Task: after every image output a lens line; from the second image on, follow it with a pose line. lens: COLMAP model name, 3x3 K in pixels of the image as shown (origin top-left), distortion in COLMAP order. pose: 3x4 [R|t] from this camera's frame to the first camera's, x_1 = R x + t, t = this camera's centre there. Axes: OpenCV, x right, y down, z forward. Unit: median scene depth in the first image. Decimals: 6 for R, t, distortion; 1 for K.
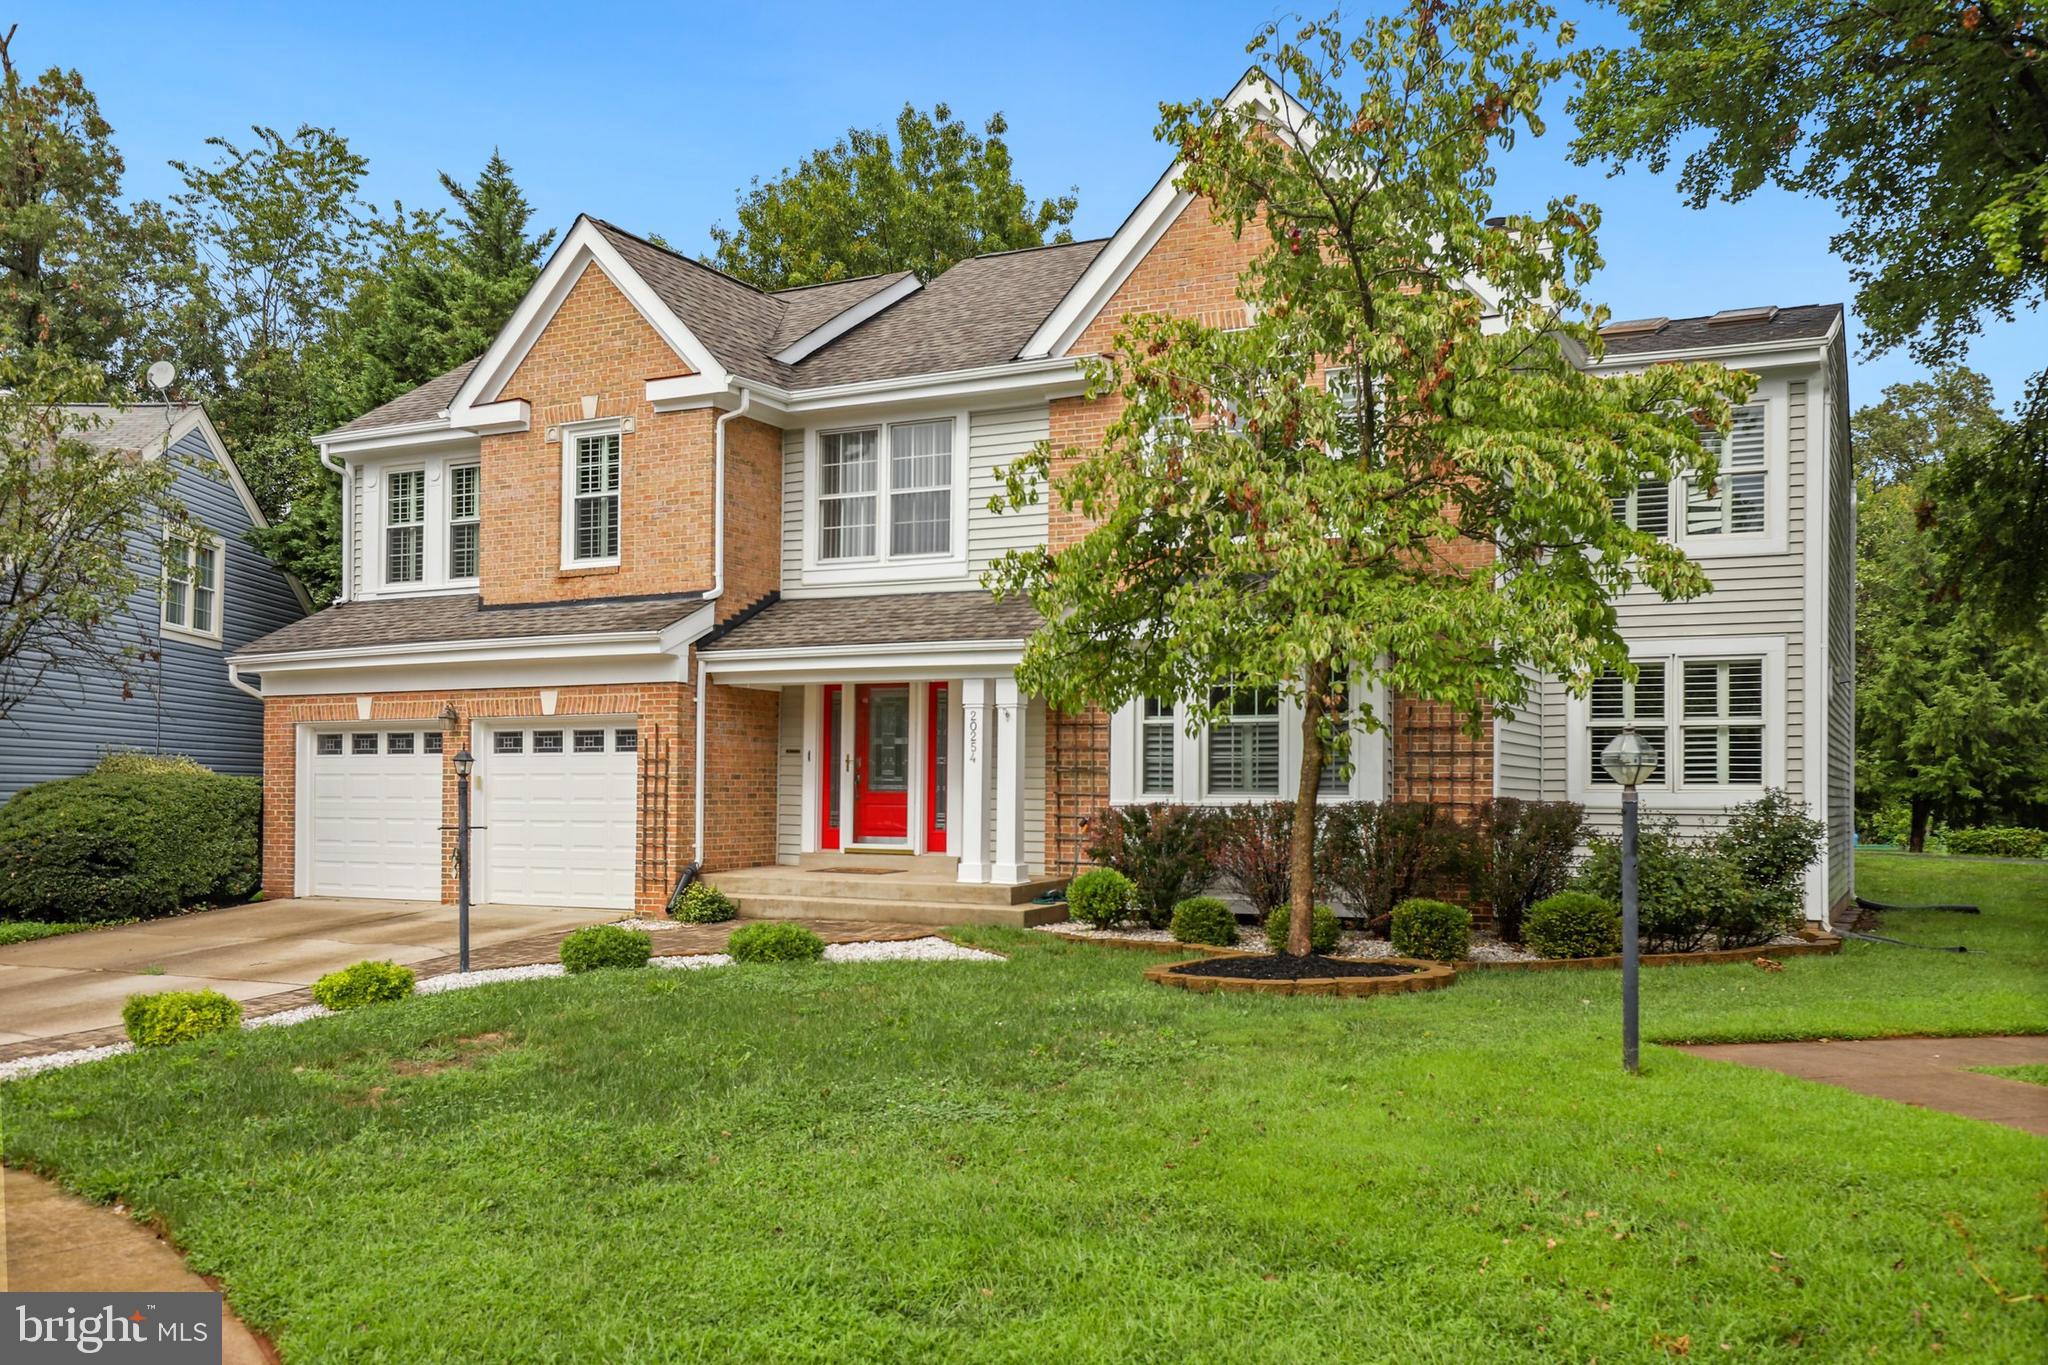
lens RADIAL K [[1769.7, 0, 1020.1], [0, 1769.7, 688.8], [0, 0, 1]] dist [0.007584, -0.006594]
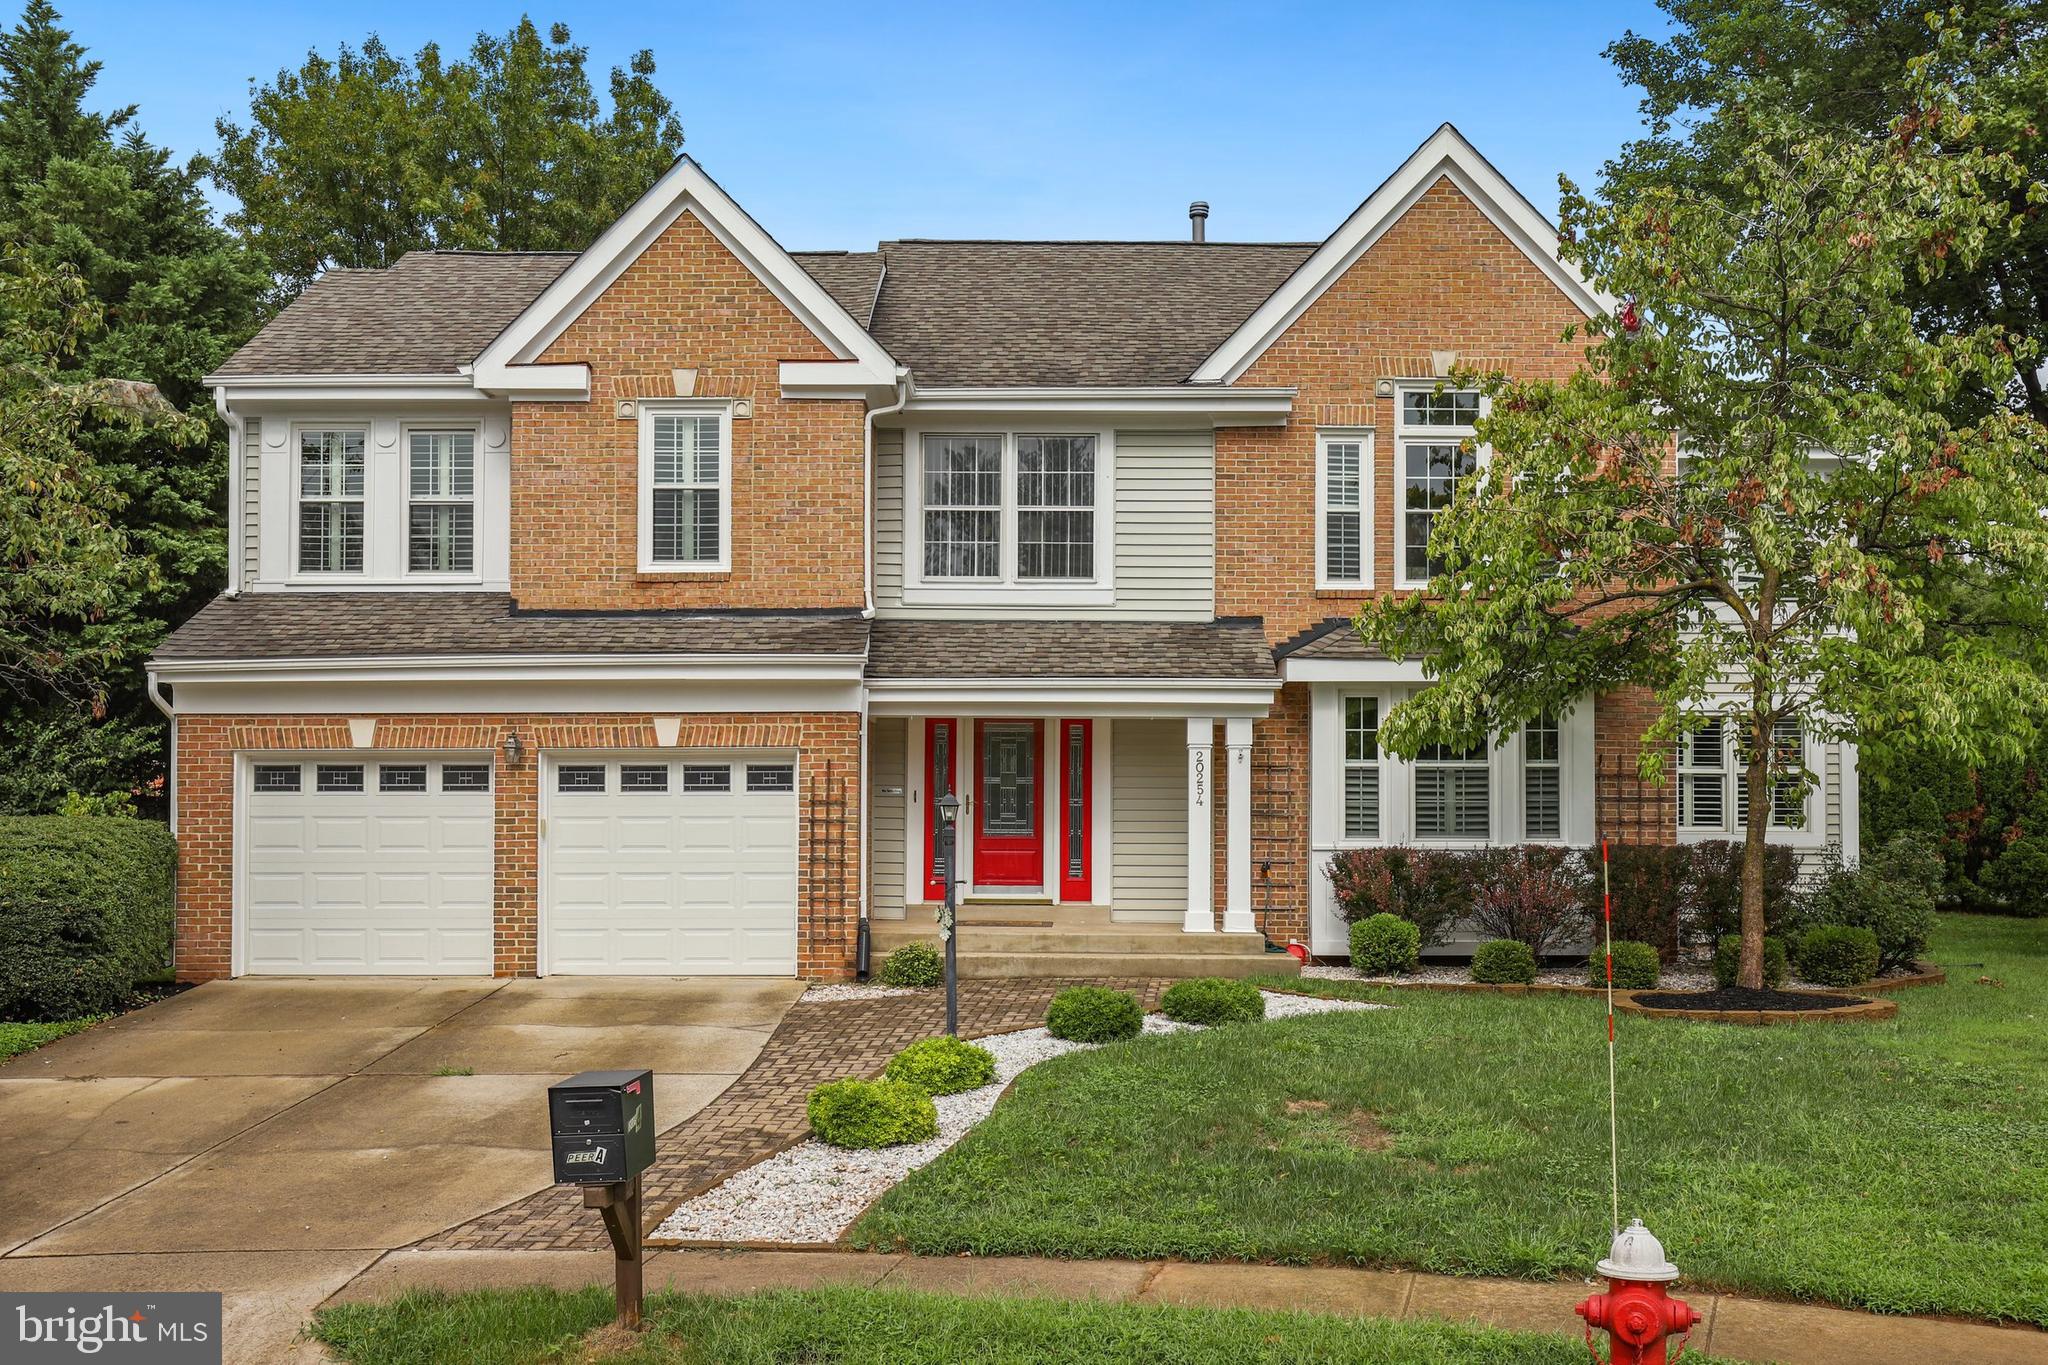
lens RADIAL K [[2022.4, 0, 1029.9], [0, 2022.4, 682.4], [0, 0, 1]] dist [0.018230, 0.000000]
pose [[0.890398, 0.029947, 0.454196, -0.545361], [-0.023371, 0.999525, -0.020086, -0.000455], [-0.454582, 0.007269, 0.890675, 0.066646]]
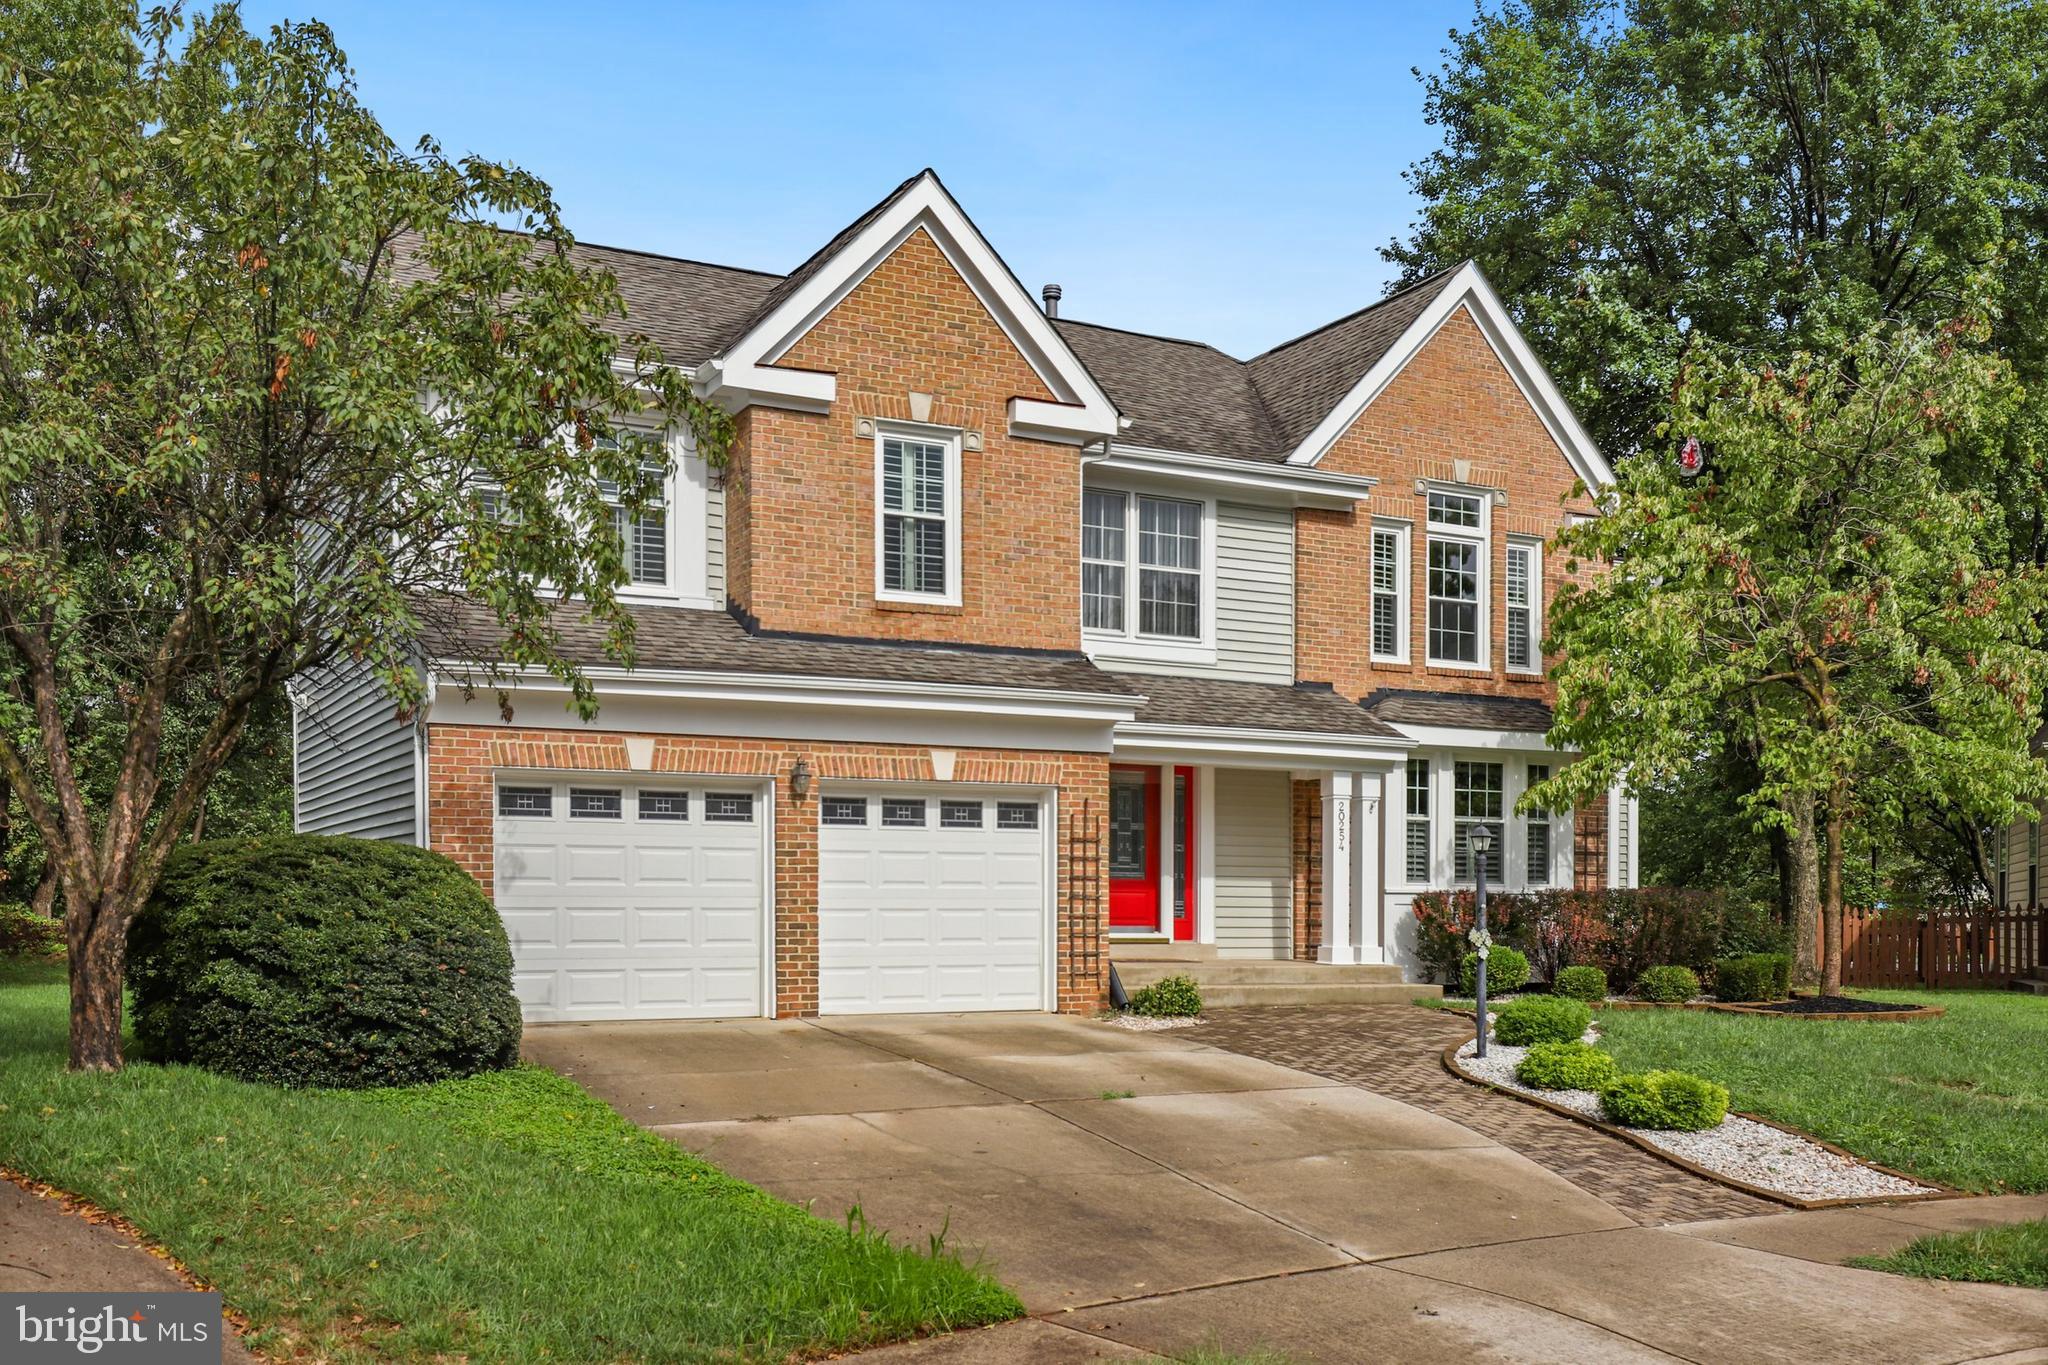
lens RADIAL K [[1955.4, 0, 1019.1], [0, 1955.4, 868.5], [0, 0, 1]] dist [0.006214, 0.000000]
pose [[0.571171, 0.017105, 0.820653, -0.984274], [-0.048567, 0.998736, 0.012985, 0.041848], [-0.819393, -0.047273, 0.571280, 0.445924]]
